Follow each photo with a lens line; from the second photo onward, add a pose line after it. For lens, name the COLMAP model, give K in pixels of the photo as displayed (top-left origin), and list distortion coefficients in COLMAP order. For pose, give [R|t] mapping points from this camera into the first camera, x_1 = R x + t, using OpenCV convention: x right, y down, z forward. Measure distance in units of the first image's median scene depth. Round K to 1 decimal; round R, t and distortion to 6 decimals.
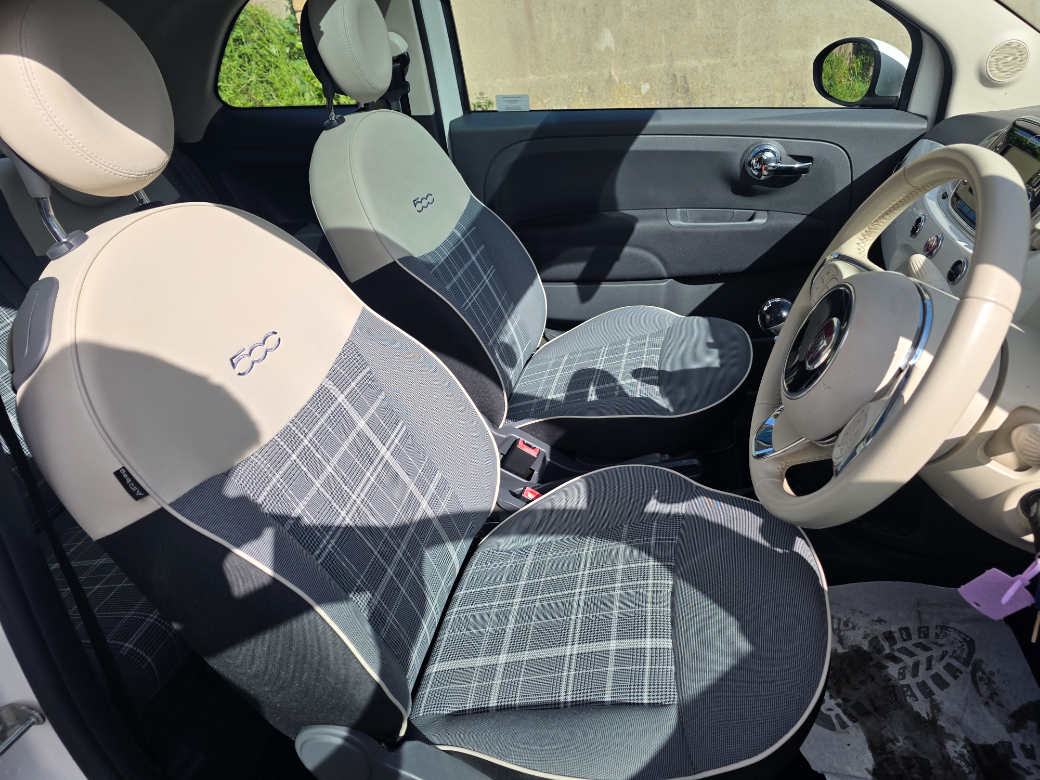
lens RADIAL K [[708.7, 0, 520.3], [0, 708.7, 389.0], [0, 0, 1]] dist [0.006299, -0.030373]
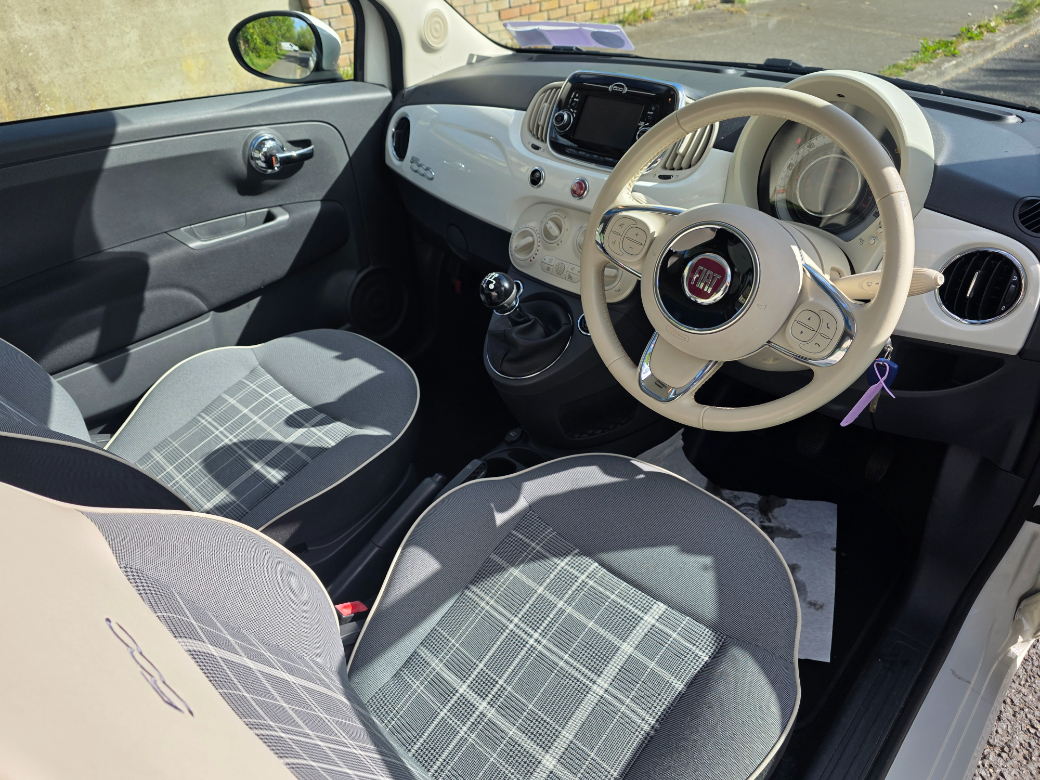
lens RADIAL K [[708.7, 0, 518.7], [0, 708.7, 393.1], [0, 0, 1]] dist [0.006299, -0.030373]
pose [[0.484680, -0.415121, 0.769909, -0.306050], [0.396670, 0.888806, 0.229513, -0.127502], [-0.779576, 0.194159, 0.595453, 0.273433]]
